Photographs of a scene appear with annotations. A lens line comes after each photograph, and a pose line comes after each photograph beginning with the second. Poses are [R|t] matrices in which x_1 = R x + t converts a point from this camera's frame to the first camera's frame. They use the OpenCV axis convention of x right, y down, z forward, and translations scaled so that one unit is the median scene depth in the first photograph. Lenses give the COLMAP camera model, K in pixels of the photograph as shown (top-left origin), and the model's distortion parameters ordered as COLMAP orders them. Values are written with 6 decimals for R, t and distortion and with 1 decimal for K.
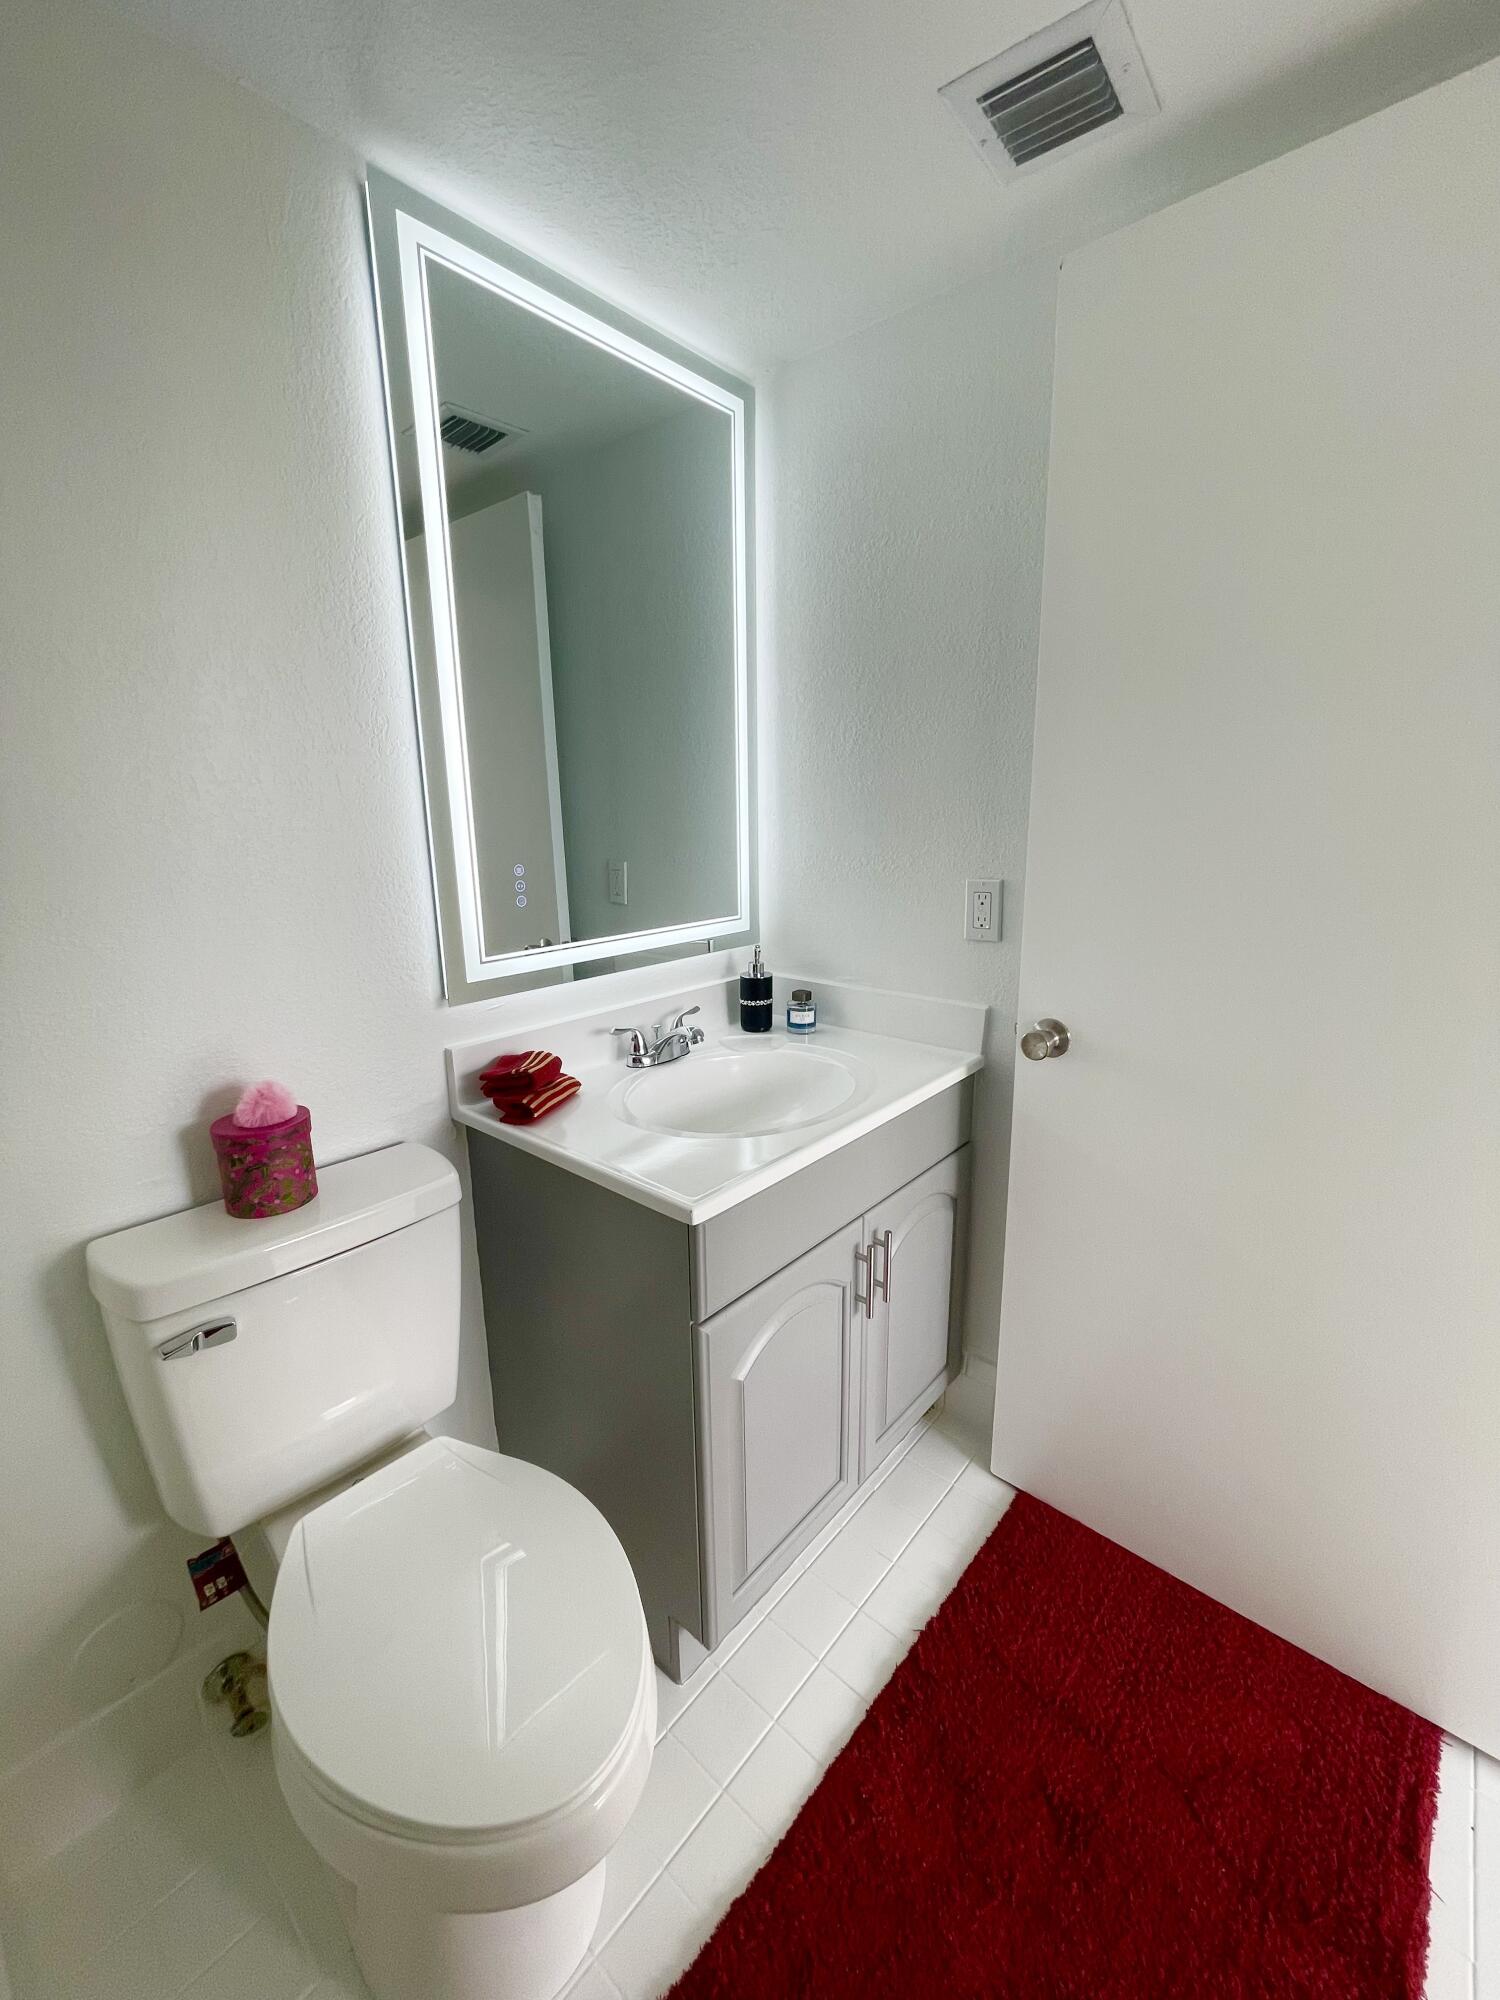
lens RADIAL K [[808.5, 0, 748.2], [0, 808.5, 995.4], [0, 0, 1]] dist [0.002496, -0.001228]
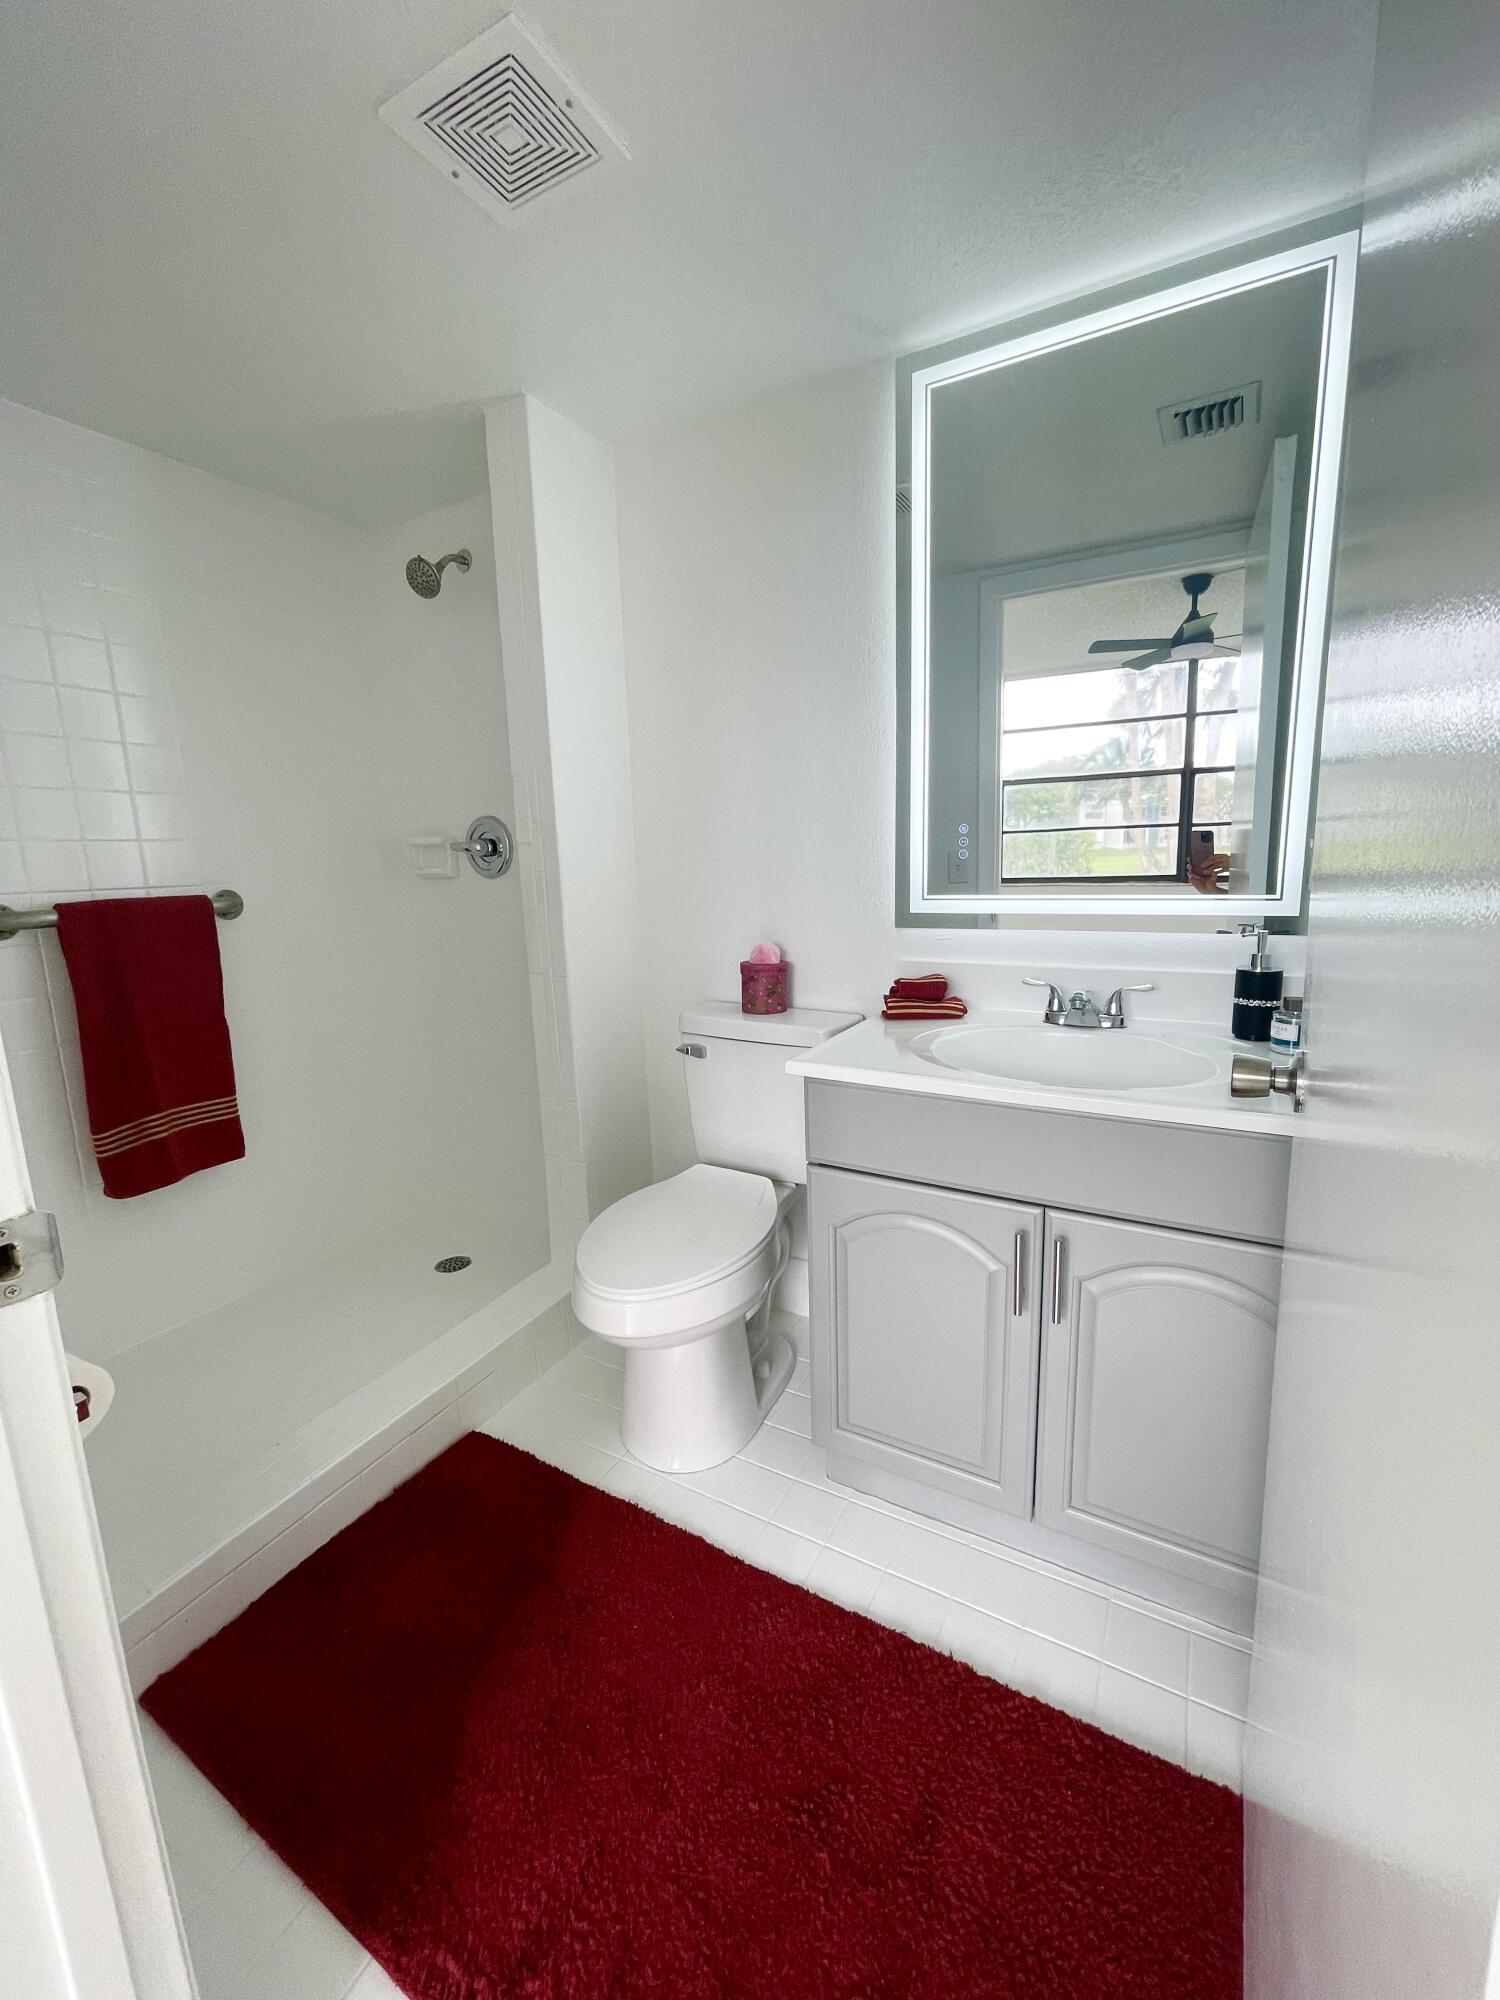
lens RADIAL K [[808.5, 0, 742.8], [0, 808.5, 989.2], [0, 0, 1]] dist [0.002496, -0.001228]
pose [[0.197090, 0.172865, -0.965025, 0.900214], [-0.192997, 0.971912, 0.134682, -0.018300], [0.961201, 0.159702, 0.224917, 0.445067]]
